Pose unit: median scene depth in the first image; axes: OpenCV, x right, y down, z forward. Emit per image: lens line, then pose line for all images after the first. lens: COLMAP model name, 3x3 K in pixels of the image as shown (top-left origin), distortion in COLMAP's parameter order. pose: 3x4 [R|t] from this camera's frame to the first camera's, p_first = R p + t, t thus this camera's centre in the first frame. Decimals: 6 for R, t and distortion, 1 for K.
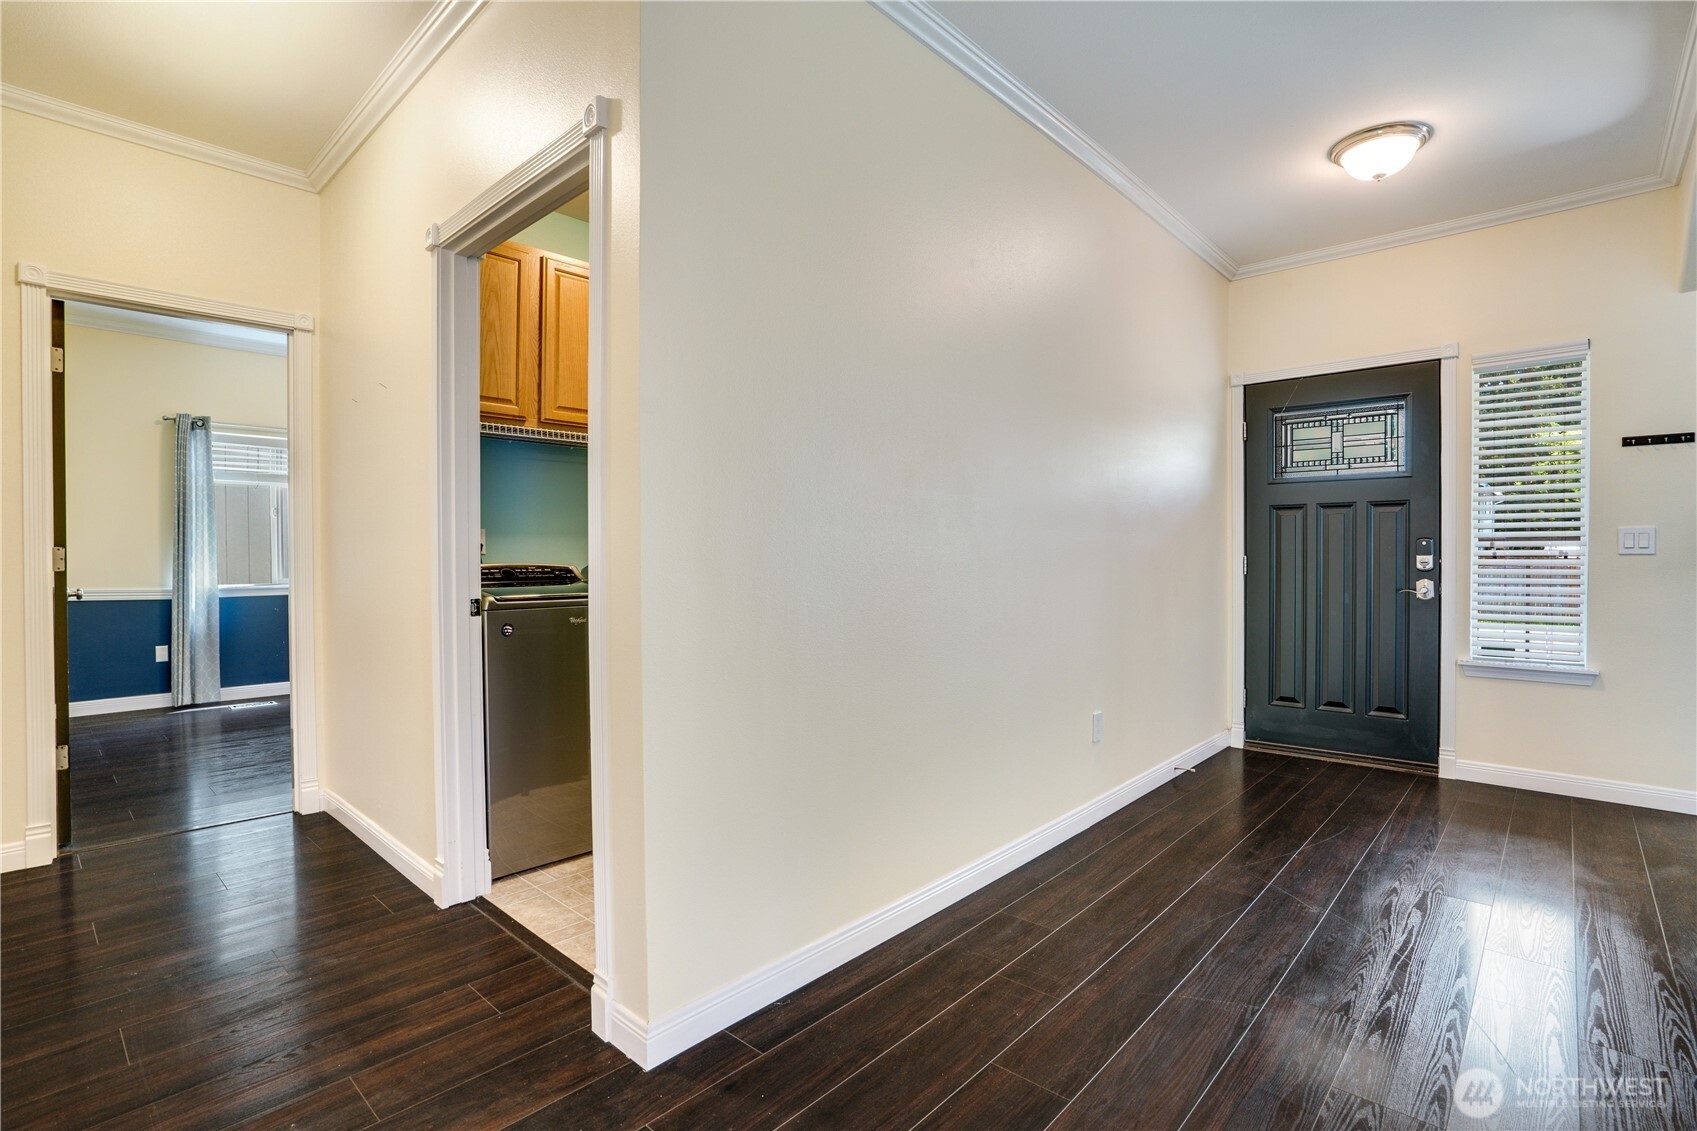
lens RADIAL K [[789.9, 0, 845.5], [0, 789.9, 558.4], [0, 0, 1]] dist [-0.026411, 0.009220]
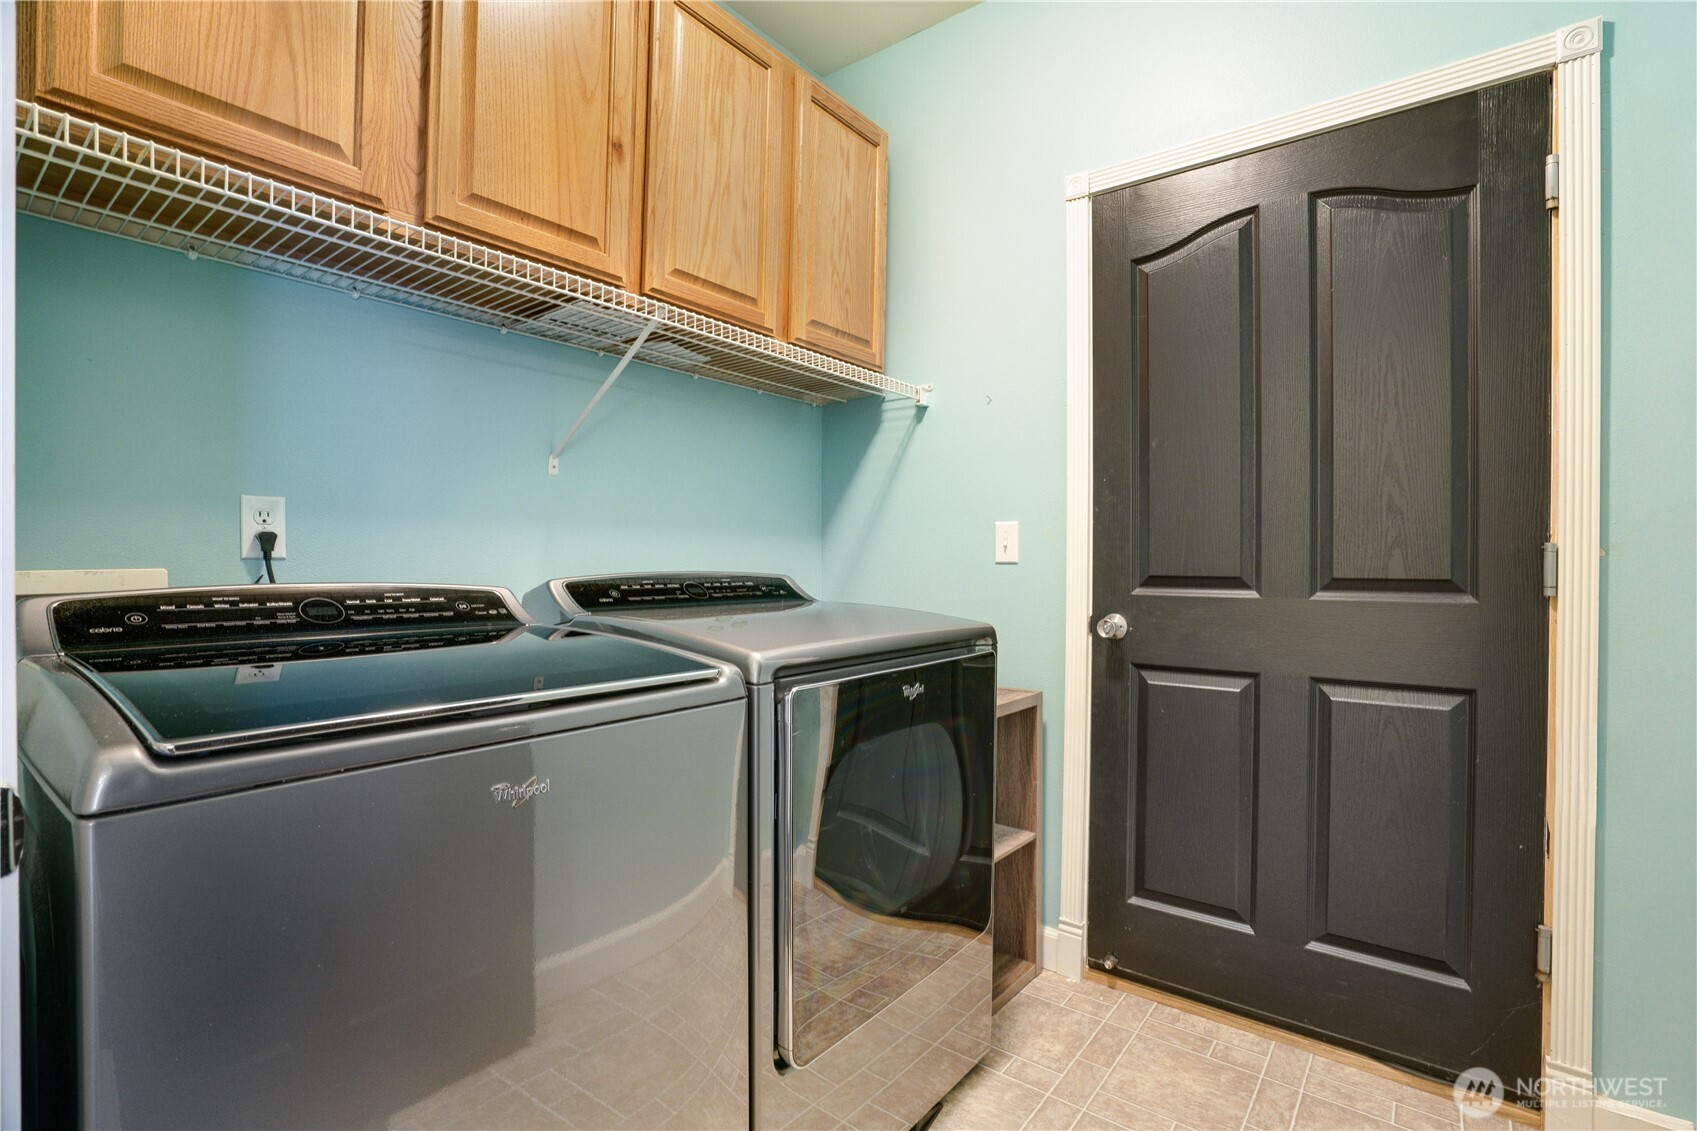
lens RADIAL K [[789.9, 0, 848.4], [0, 789.9, 561.0], [0, 0, 1]] dist [-0.026411, 0.009220]
pose [[0.996756, 0.008591, 0.080023, -0.206164], [-0.007972, 0.999936, -0.008046, -0.003065], [-0.080087, 0.007382, 0.996761, 0.594821]]
